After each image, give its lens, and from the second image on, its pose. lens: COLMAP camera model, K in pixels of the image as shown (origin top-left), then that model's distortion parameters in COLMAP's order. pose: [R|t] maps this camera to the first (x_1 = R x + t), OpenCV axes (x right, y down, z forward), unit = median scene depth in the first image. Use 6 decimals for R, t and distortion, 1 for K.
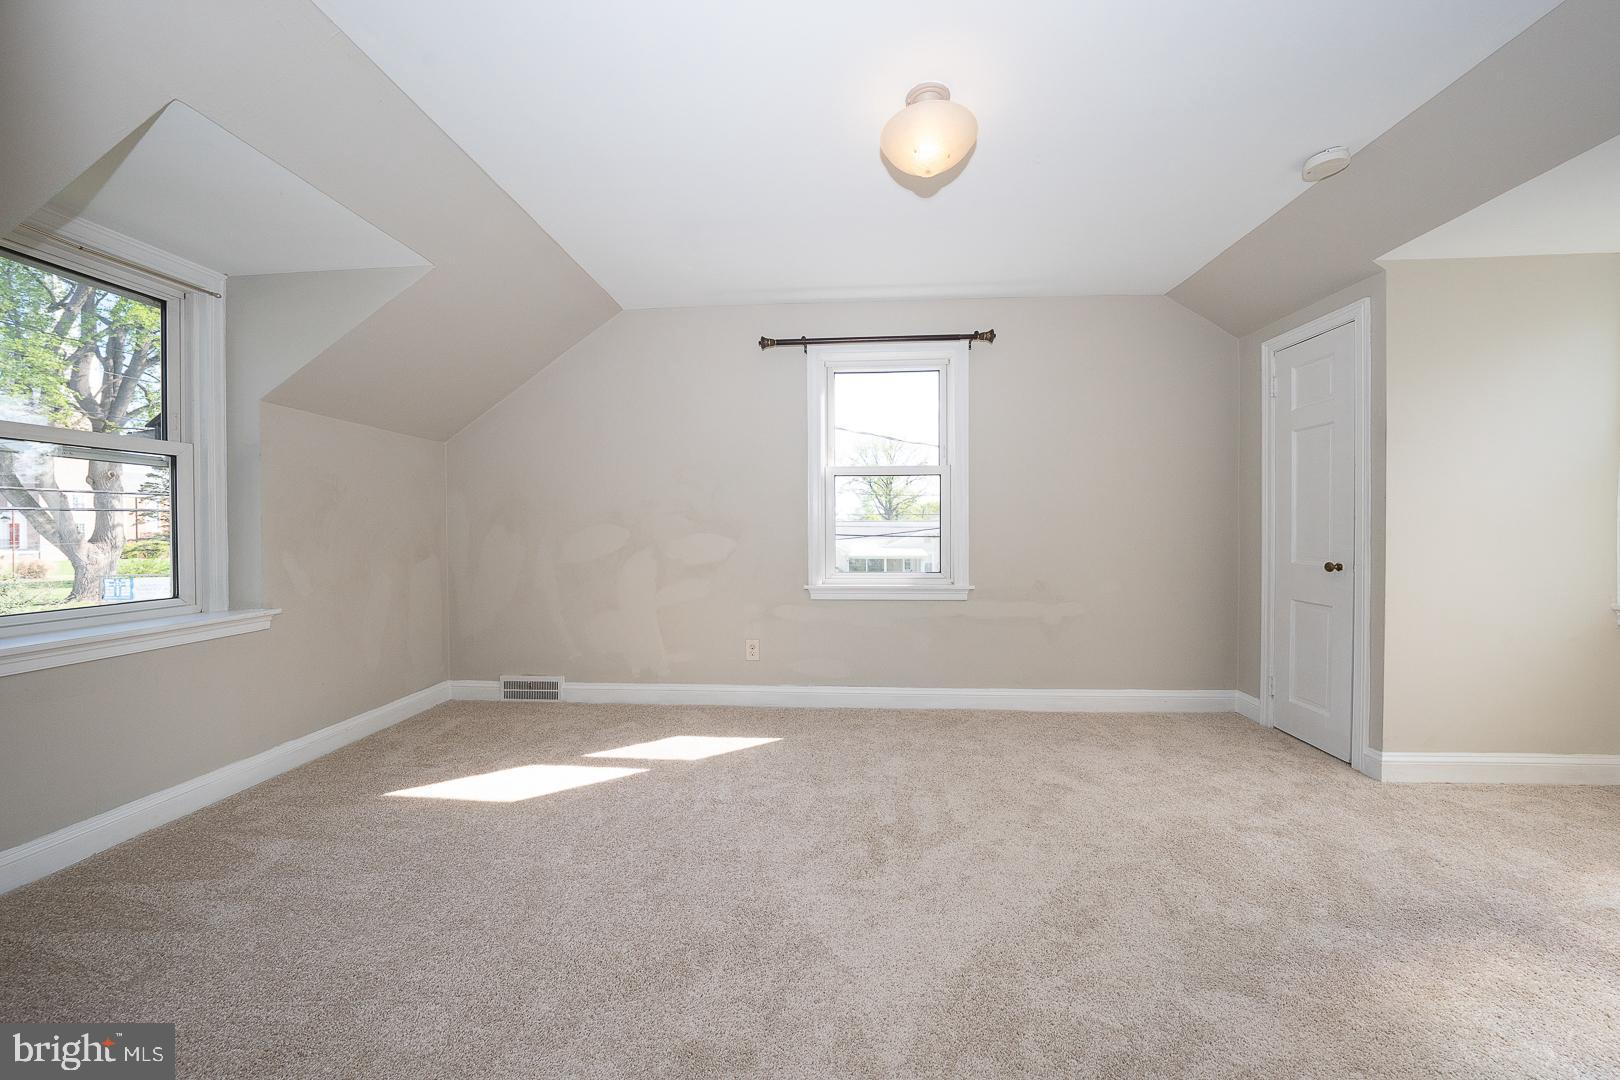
lens RADIAL K [[544.3, 0, 811.8], [0, 544.3, 527.6], [0, 0, 1]] dist [-0.000228, -0.000003]
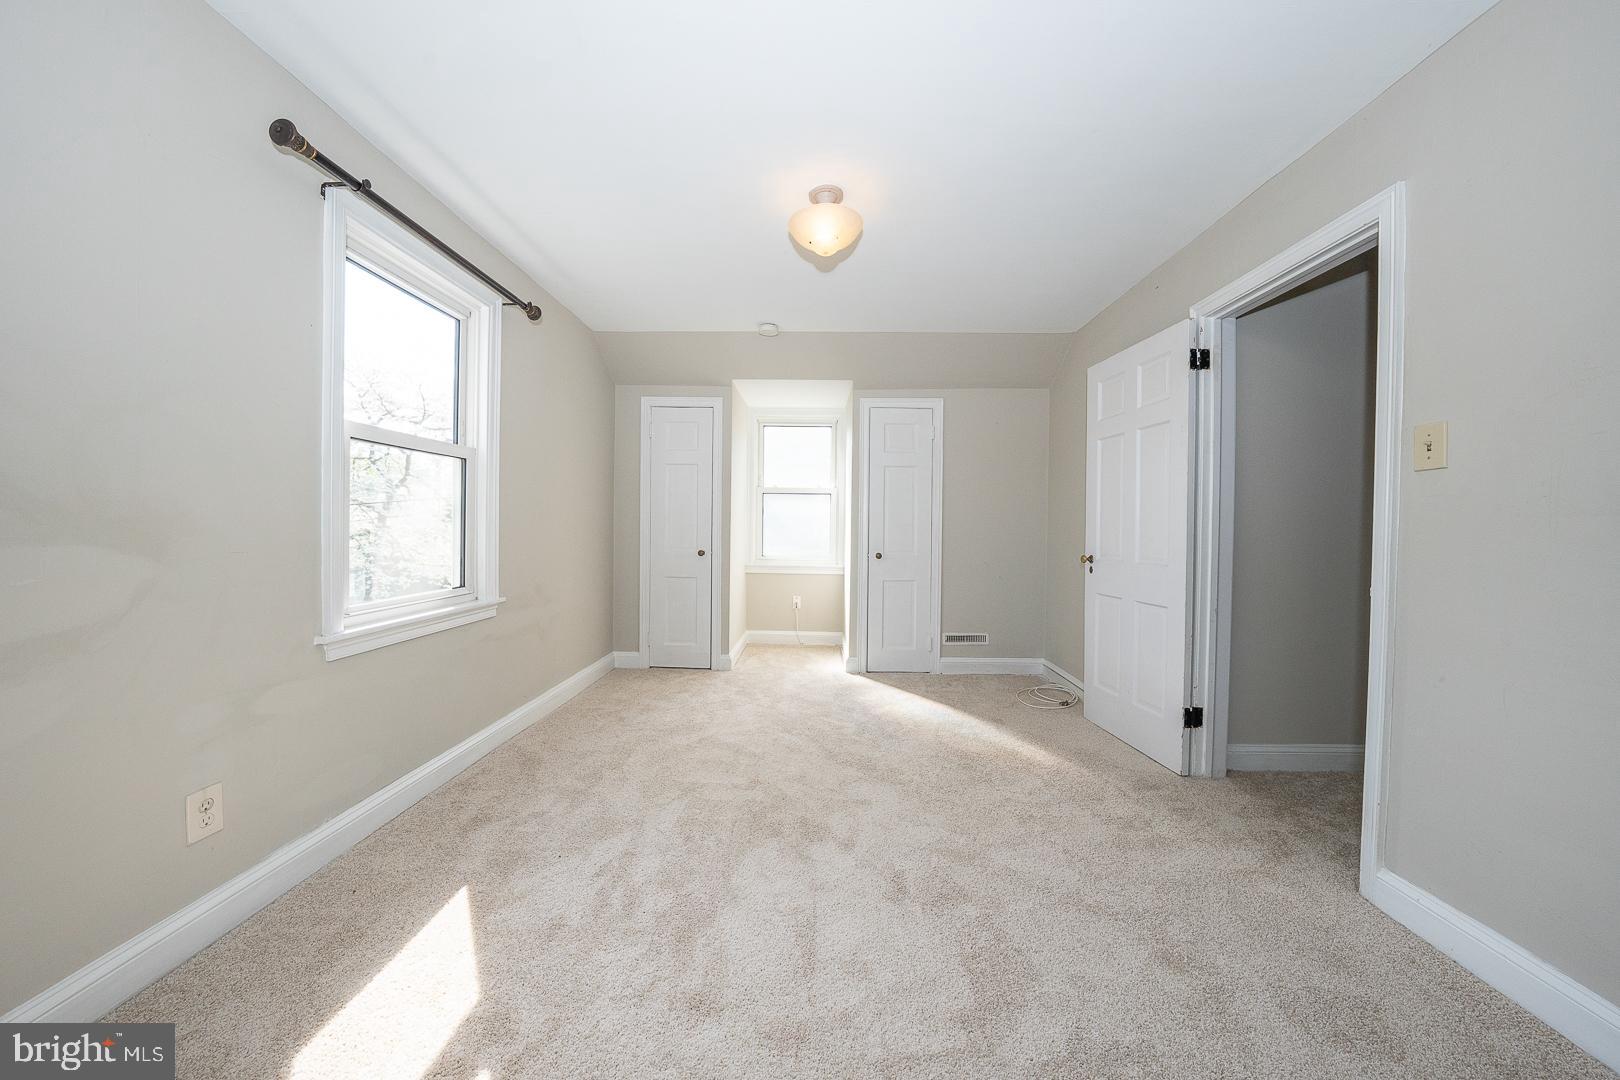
lens RADIAL K [[557.3, 0, 808.8], [0, 557.3, 533.6], [0, 0, 1]] dist [-0.030232, 0.007312]
pose [[-0.025500, -0.009387, 0.999631, -0.646797], [-0.011146, 0.999896, 0.009105, -0.005345], [-0.999613, -0.010910, -0.025602, 0.637021]]
